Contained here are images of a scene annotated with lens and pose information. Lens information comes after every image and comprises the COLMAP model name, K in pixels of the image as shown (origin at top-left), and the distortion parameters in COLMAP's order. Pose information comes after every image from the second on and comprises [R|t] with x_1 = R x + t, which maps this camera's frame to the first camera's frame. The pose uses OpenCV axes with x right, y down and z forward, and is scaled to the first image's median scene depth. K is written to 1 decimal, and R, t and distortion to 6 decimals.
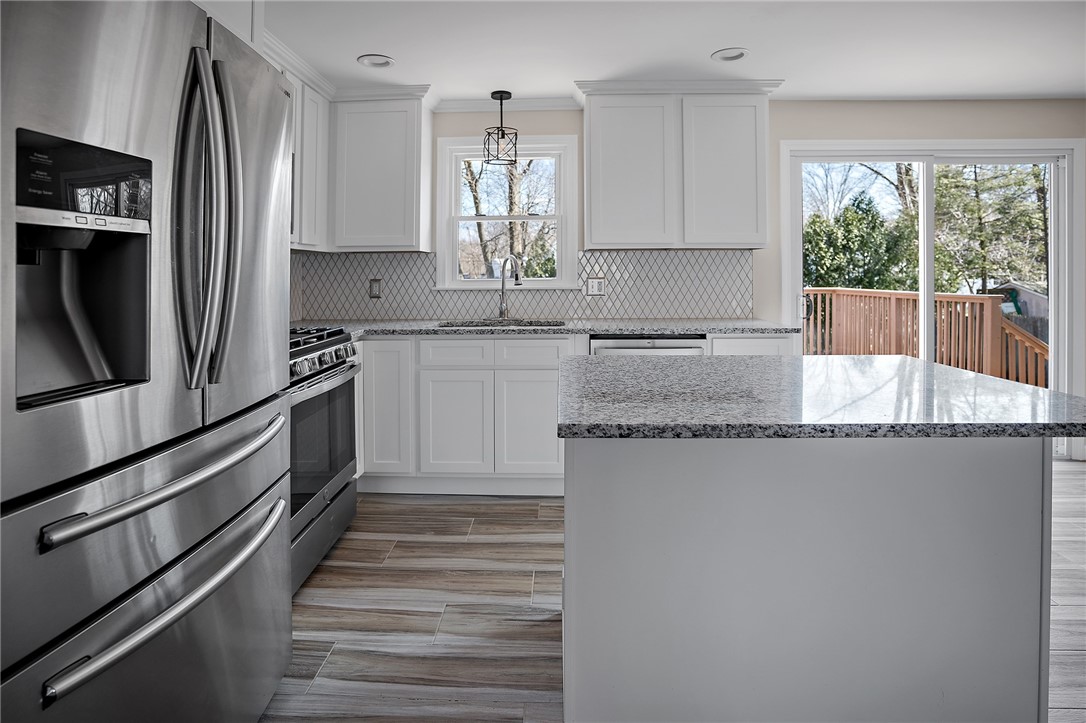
lens RADIAL K [[566.3, 0, 529.2], [0, 566.3, 269.3], [0, 0, 1]] dist [-0.078822, 0.026036]
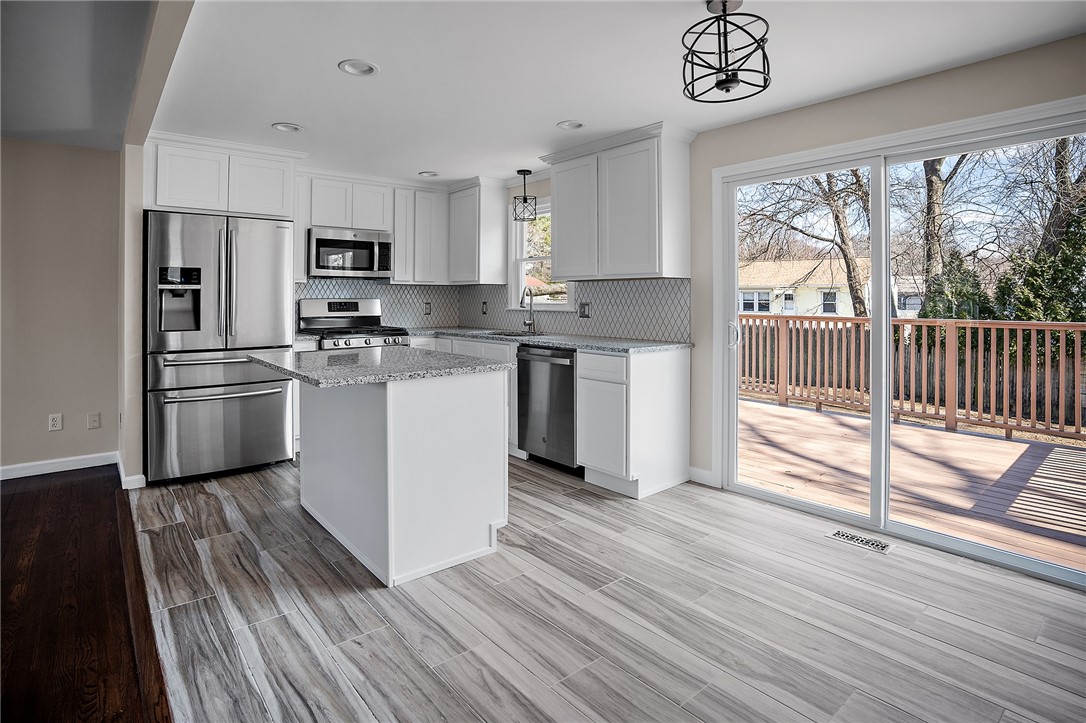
lens RADIAL K [[559.9, 0, 528.7], [0, 559.9, 301.7], [0, 0, 1]] dist [-0.080310, 0.034919]
pose [[0.663553, 0.009912, -0.748064, 1.166211], [0.002981, 0.999869, 0.015893, -0.009162], [0.748123, -0.012776, 0.663437, 0.091967]]
